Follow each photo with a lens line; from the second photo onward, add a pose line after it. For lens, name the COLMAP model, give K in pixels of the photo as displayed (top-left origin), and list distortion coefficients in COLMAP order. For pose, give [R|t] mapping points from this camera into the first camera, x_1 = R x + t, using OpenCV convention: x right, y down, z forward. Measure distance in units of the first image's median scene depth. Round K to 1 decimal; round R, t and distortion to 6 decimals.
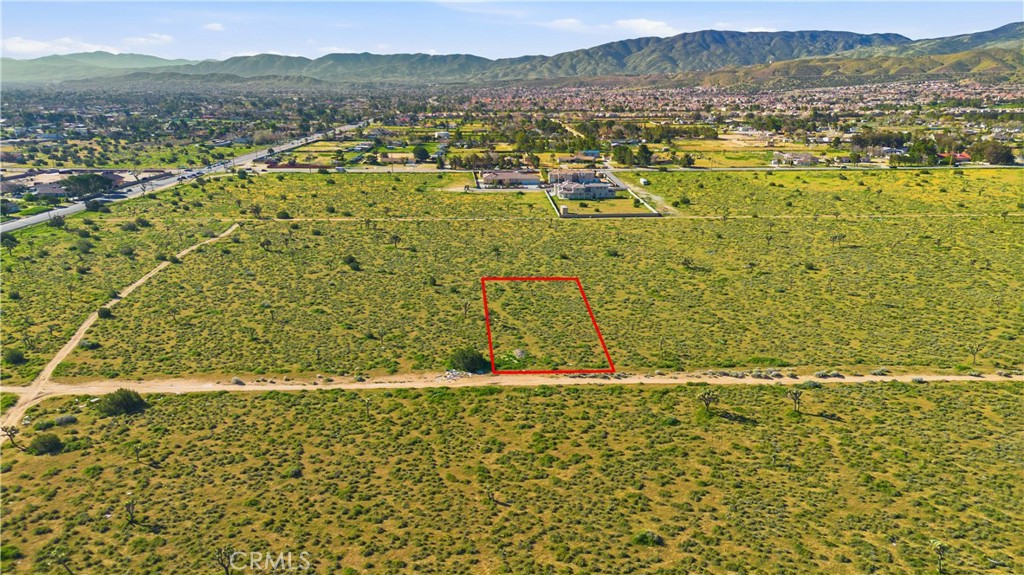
lens RADIAL K [[710.5, 0, 512.0], [0, 710.5, 287.5], [0, 0, 1]] dist [0.057479, -0.026079]
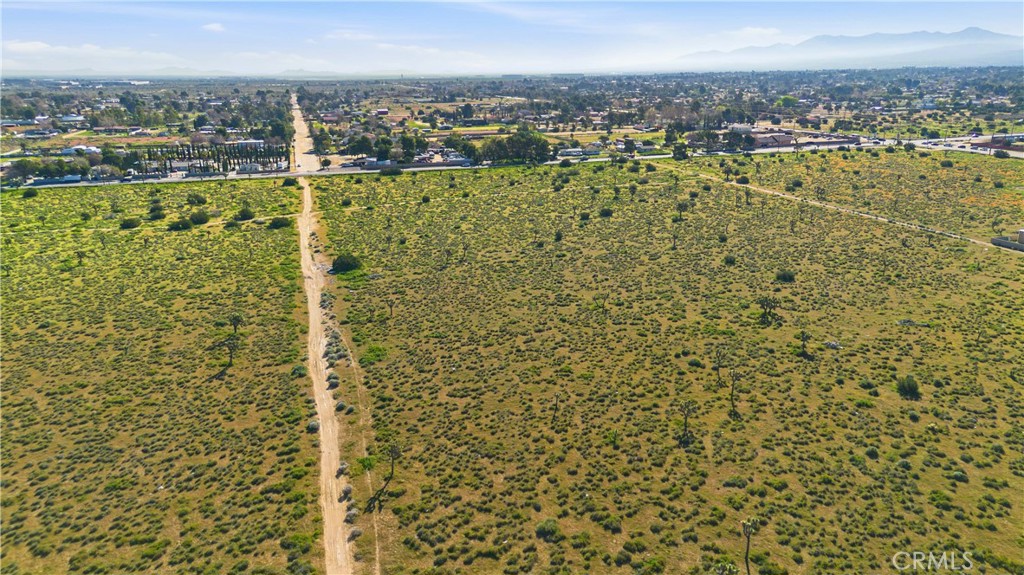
lens RADIAL K [[710.5, 0, 512.0], [0, 710.5, 287.5], [0, 0, 1]] dist [0.057479, -0.026079]
pose [[0.264832, 0.275815, -0.924008, 1.235058], [-0.245560, 0.945921, 0.211976, -0.201751], [0.932504, 0.170761, 0.318239, 0.929575]]
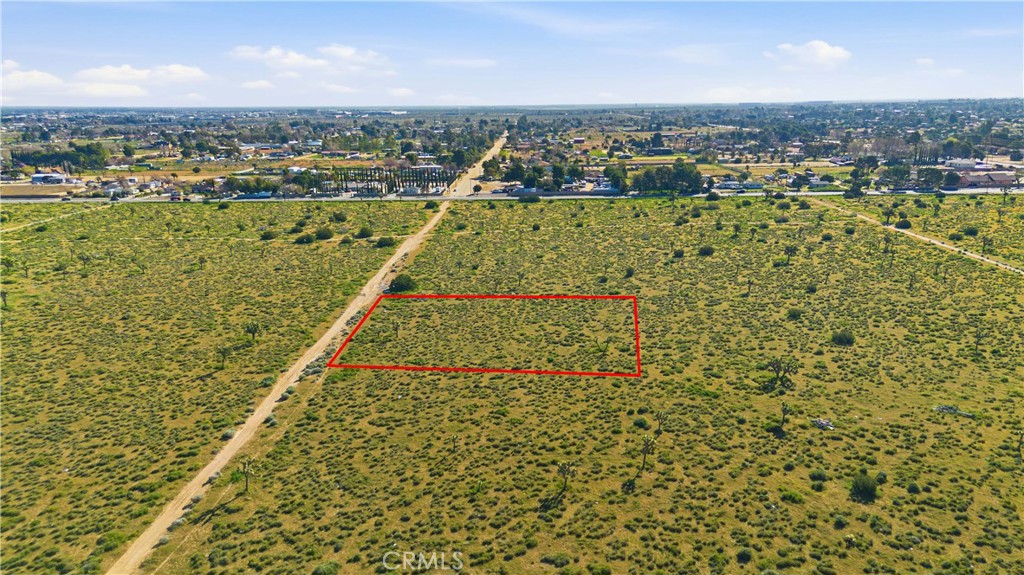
lens RADIAL K [[710.5, 0, 512.0], [0, 710.5, 287.5], [0, 0, 1]] dist [0.057479, -0.026079]
pose [[-0.041334, 0.250007, -0.967361, 1.245267], [-0.255098, 0.933460, 0.252146, -0.284252], [0.966031, 0.257194, 0.025192, 1.226081]]
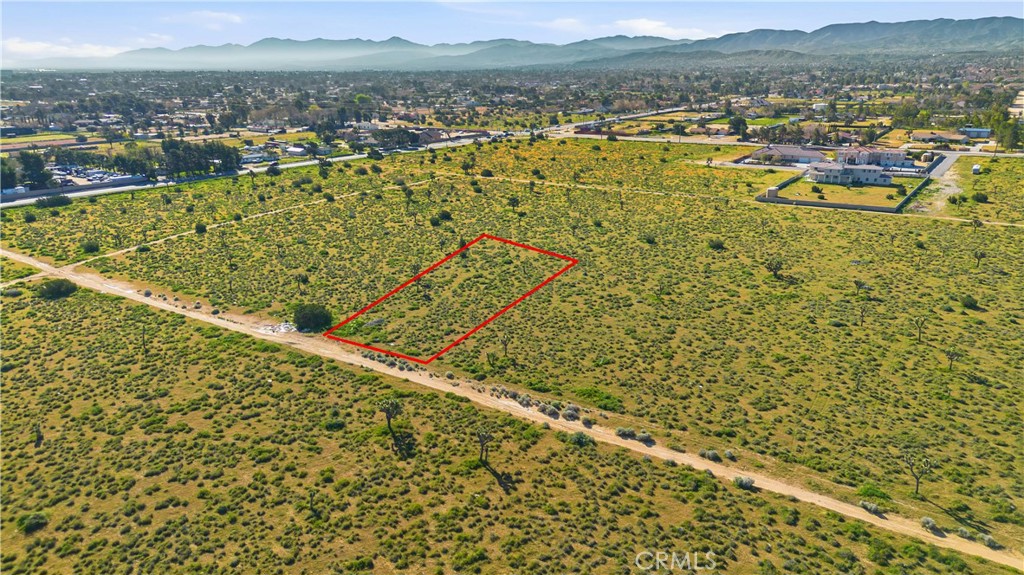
lens RADIAL K [[710.5, 0, 512.0], [0, 710.5, 287.5], [0, 0, 1]] dist [0.057479, -0.026079]
pose [[0.811544, 0.165468, -0.560372, 0.709793], [-0.148479, 0.985982, 0.076113, -0.047995], [0.565111, 0.021435, 0.824736, 0.392910]]
